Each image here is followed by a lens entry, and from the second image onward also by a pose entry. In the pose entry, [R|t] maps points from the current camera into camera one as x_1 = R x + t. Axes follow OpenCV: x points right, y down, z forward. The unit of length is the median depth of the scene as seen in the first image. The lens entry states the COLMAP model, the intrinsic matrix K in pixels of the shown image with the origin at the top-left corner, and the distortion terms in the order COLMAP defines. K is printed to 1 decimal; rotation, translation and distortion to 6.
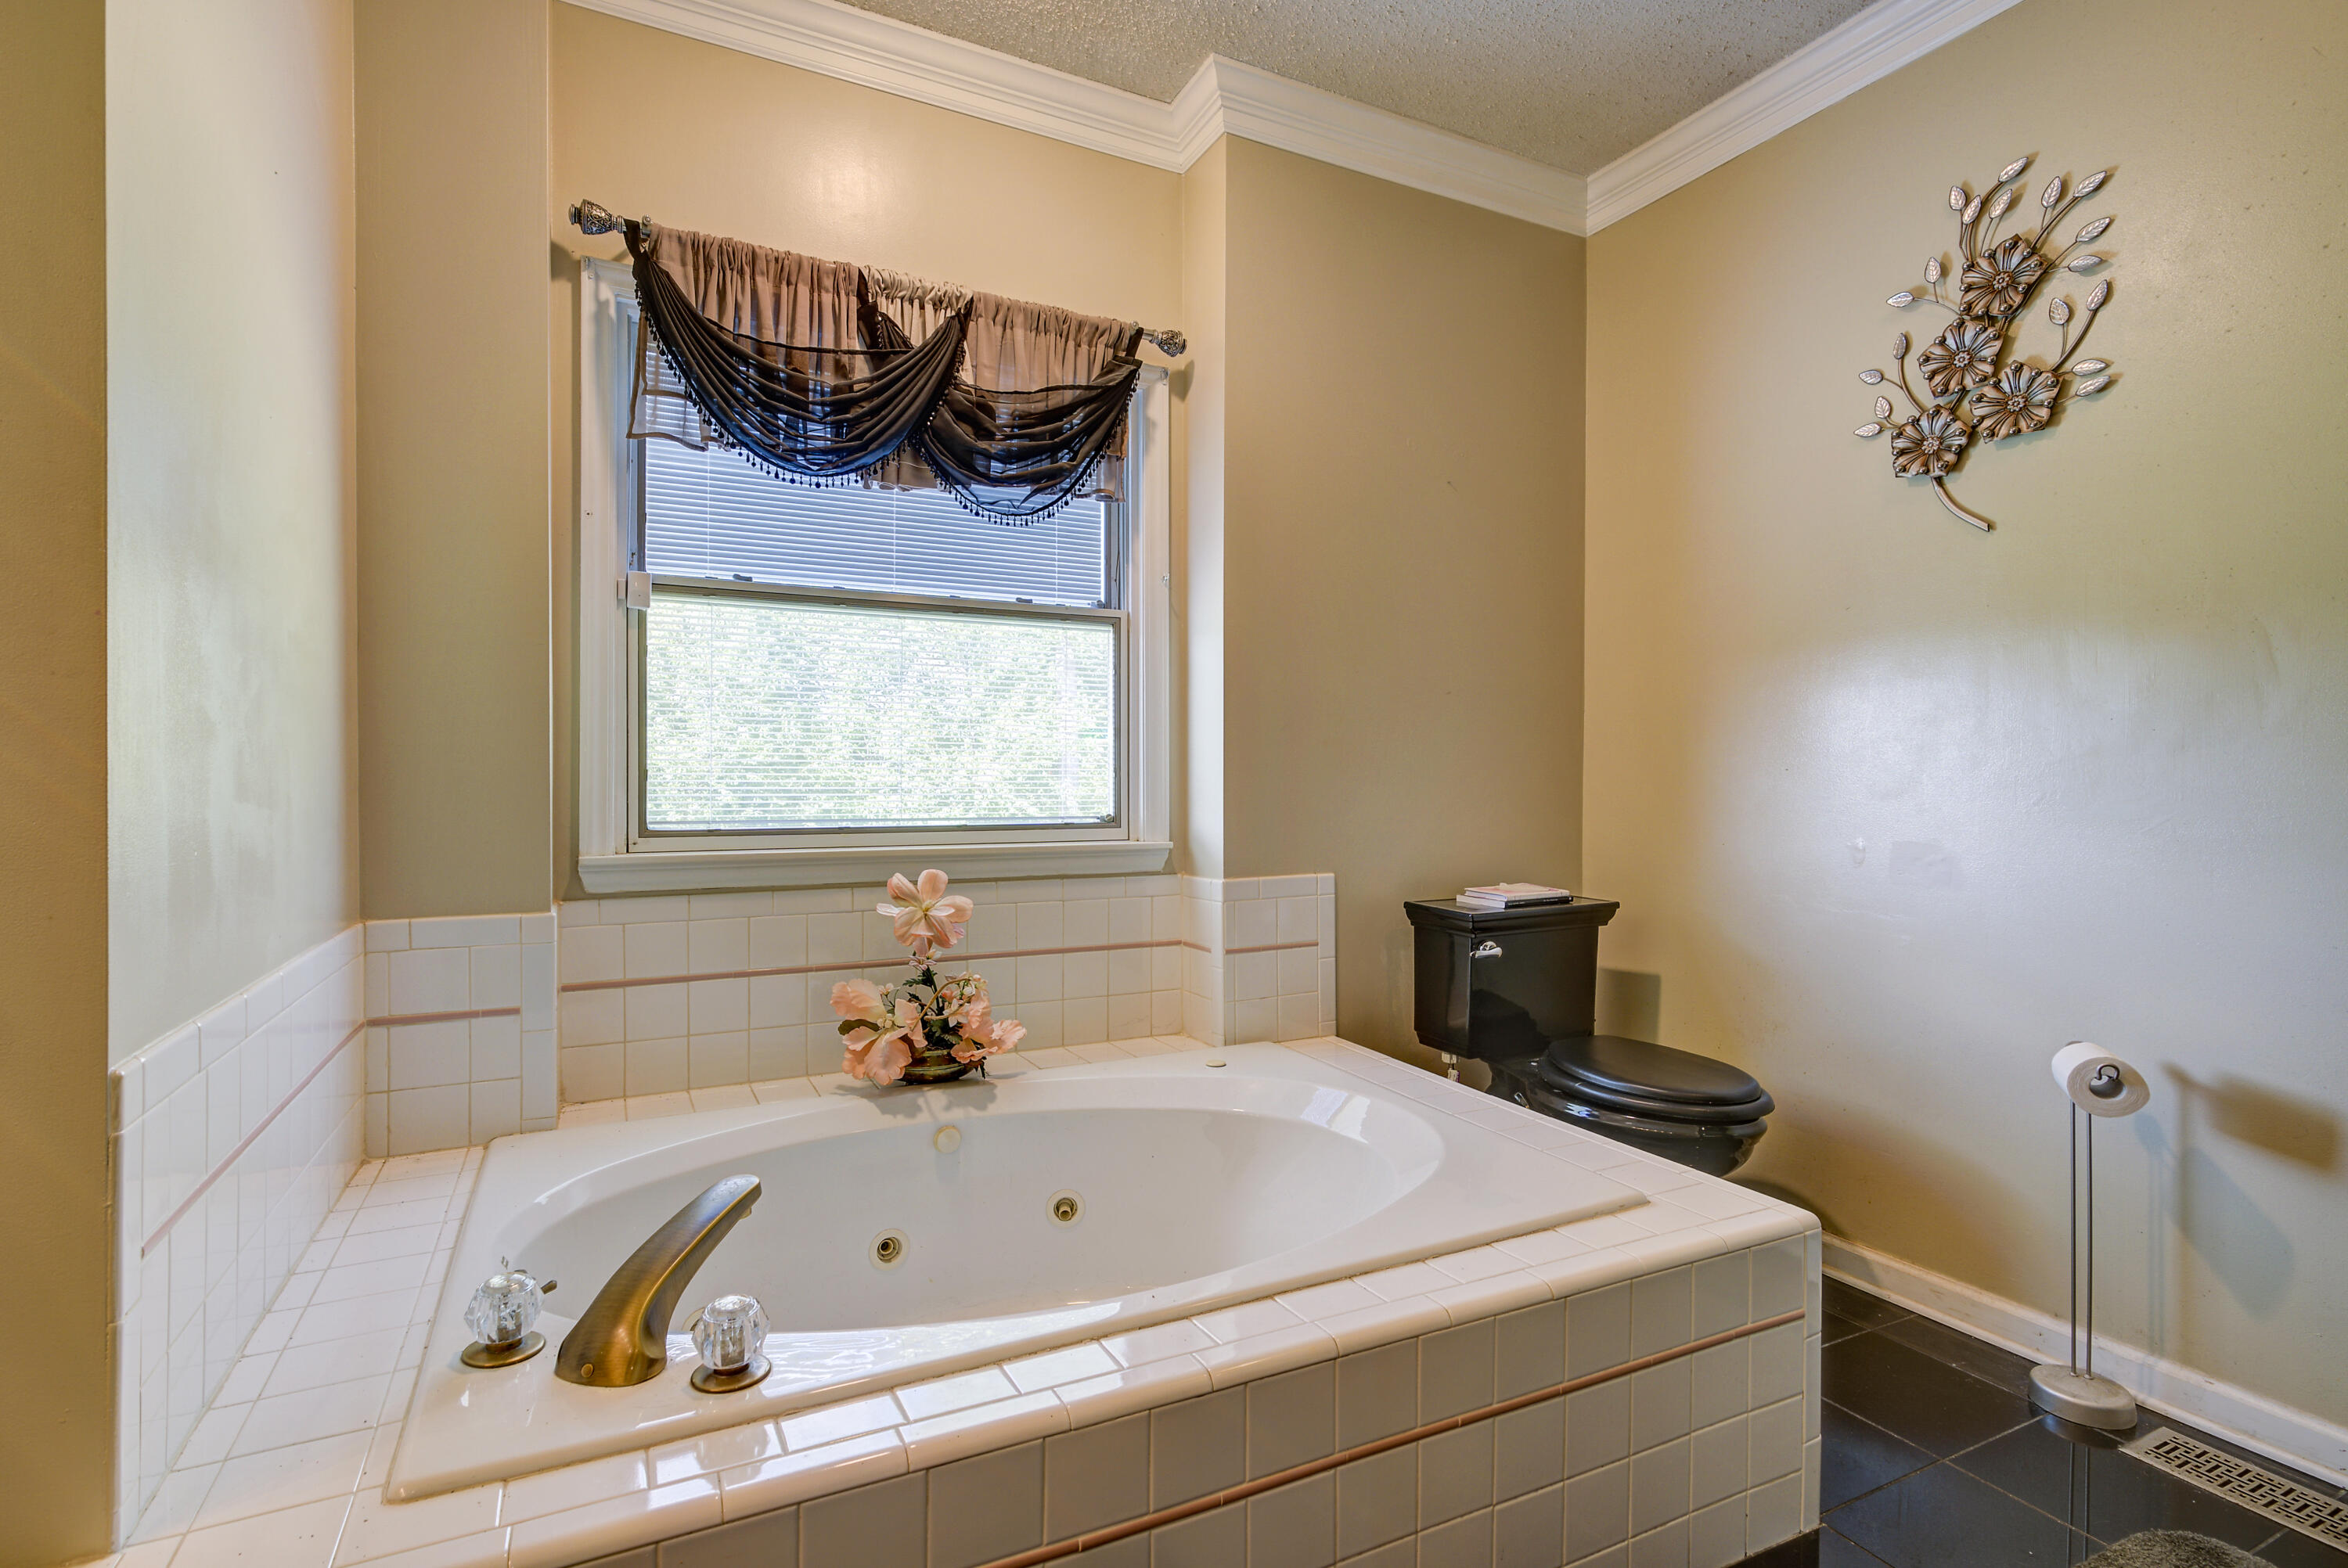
lens RADIAL K [[1125.3, 0, 1181.4], [0, 1125.3, 786.6], [0, 0, 1]] dist [-0.011942, 0.004460]
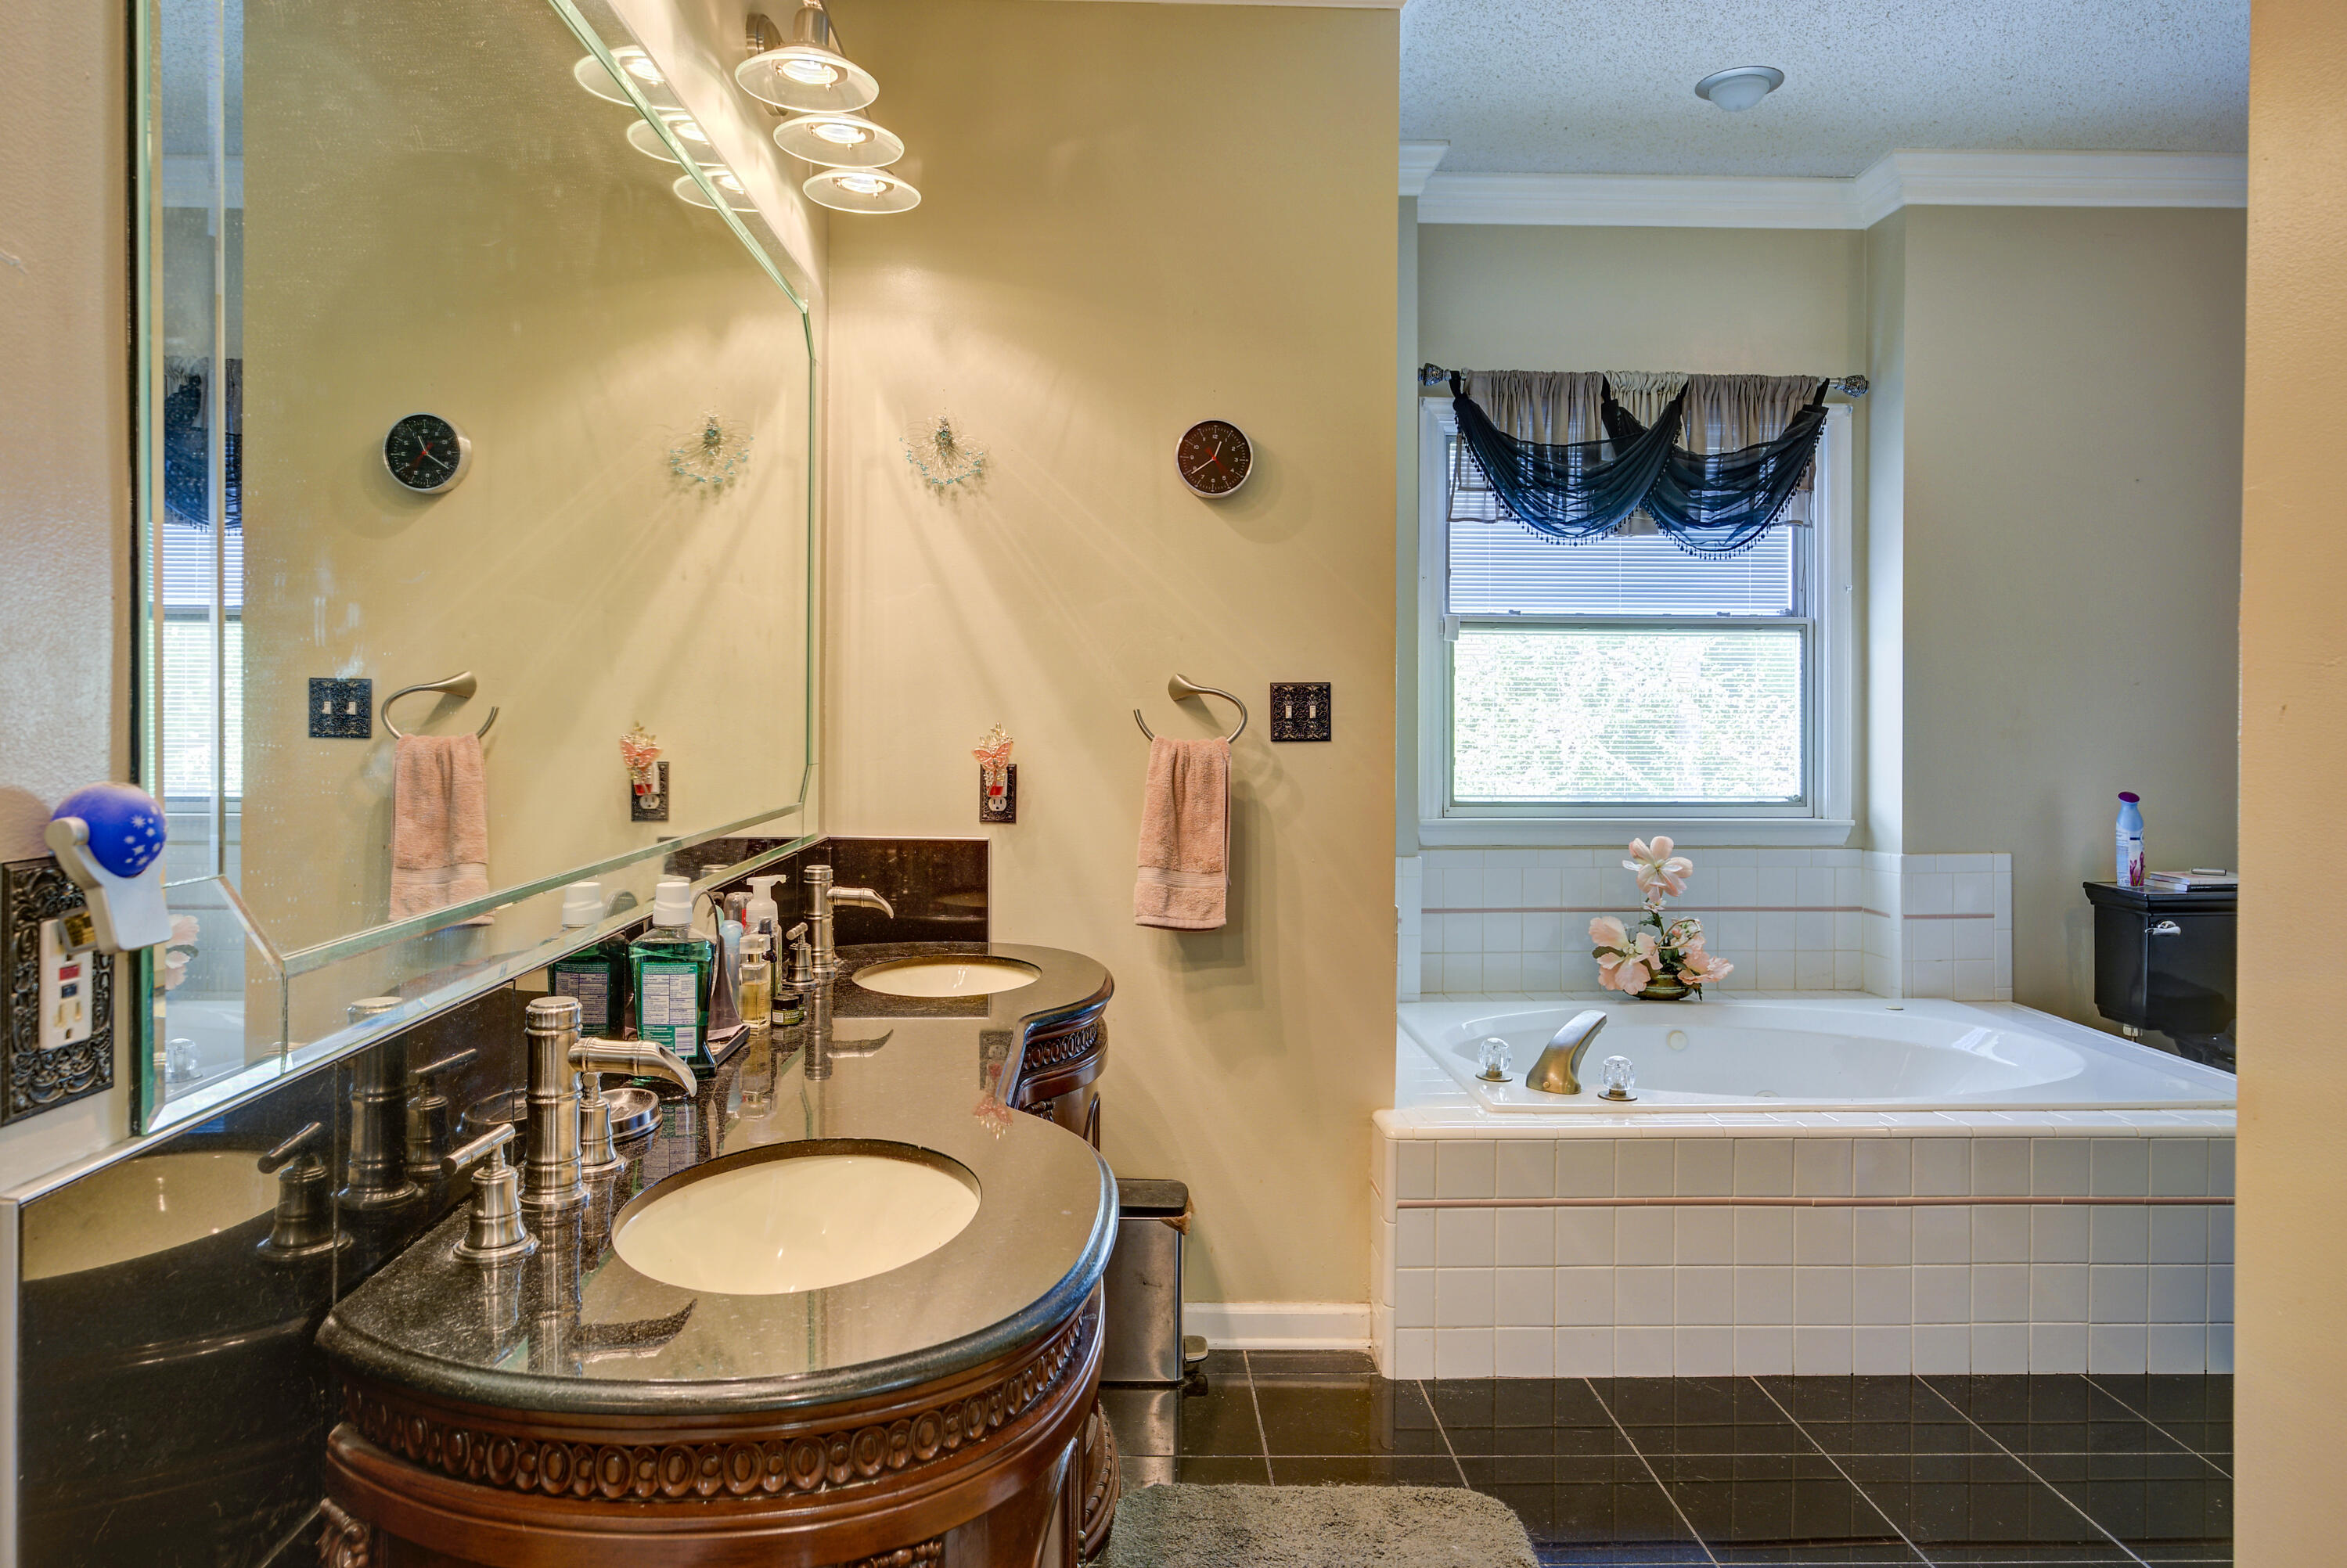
lens RADIAL K [[1921.3, 0, 1176.0], [0, 1921.3, 689.9], [0, 0, 1]] dist [-0.009469, 0.065717]
pose [[0.945511, 0.003138, -0.325576, -0.028016], [-0.008241, 0.999864, -0.014295, -0.056726], [0.325487, 0.016199, 0.945408, -1.225984]]
